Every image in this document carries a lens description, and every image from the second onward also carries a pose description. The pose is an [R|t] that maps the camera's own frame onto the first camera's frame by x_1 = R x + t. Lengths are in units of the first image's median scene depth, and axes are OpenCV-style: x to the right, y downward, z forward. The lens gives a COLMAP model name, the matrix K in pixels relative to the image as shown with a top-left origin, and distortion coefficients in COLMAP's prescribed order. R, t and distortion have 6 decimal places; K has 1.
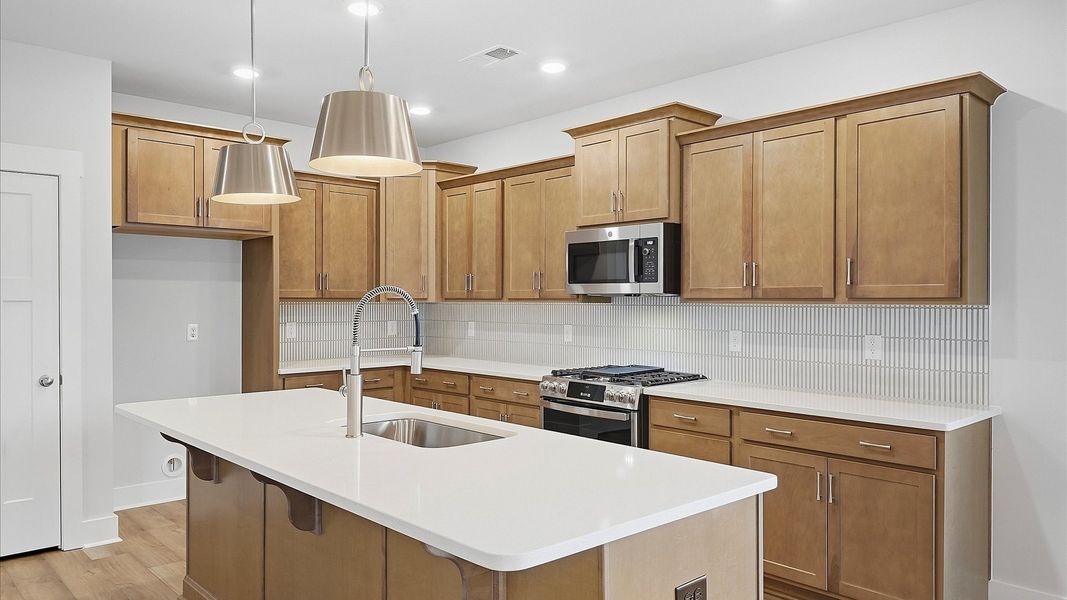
lens RADIAL K [[745.5, 0, 530.8], [0, 745.5, 302.3], [0, 0, 1]] dist [0.067879, -0.002226]
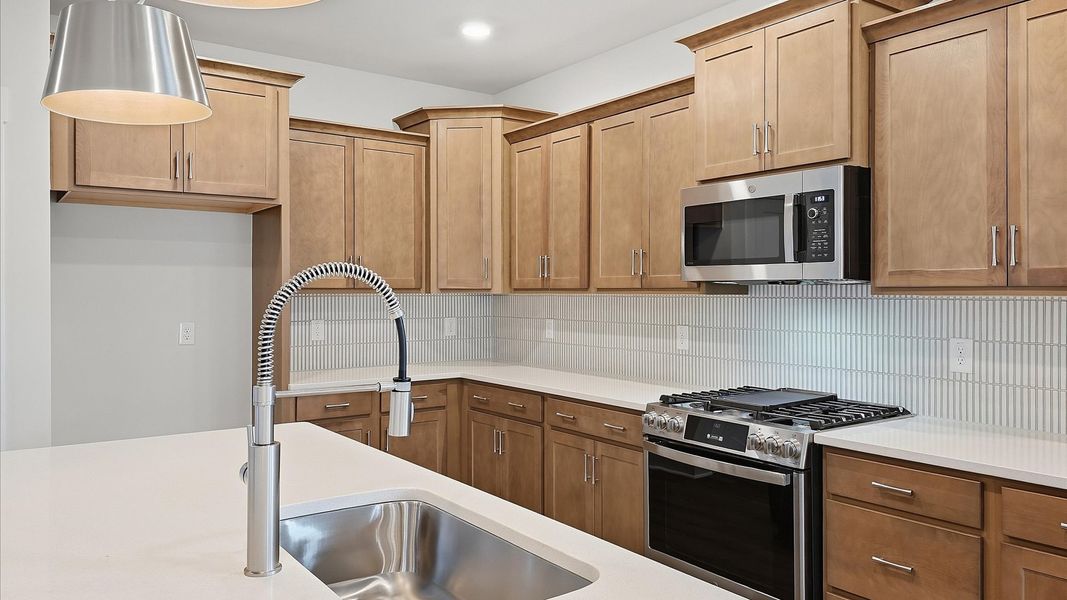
lens RADIAL K [[745.5, 0, 547.7], [0, 745.5, 295.0], [0, 0, 1]] dist [0.067879, -0.002226]
pose [[0.993907, -0.001628, -0.110205, 0.001552], [0.001881, 0.999996, 0.002190, -0.000542], [0.110201, -0.002384, 0.993906, 0.319905]]
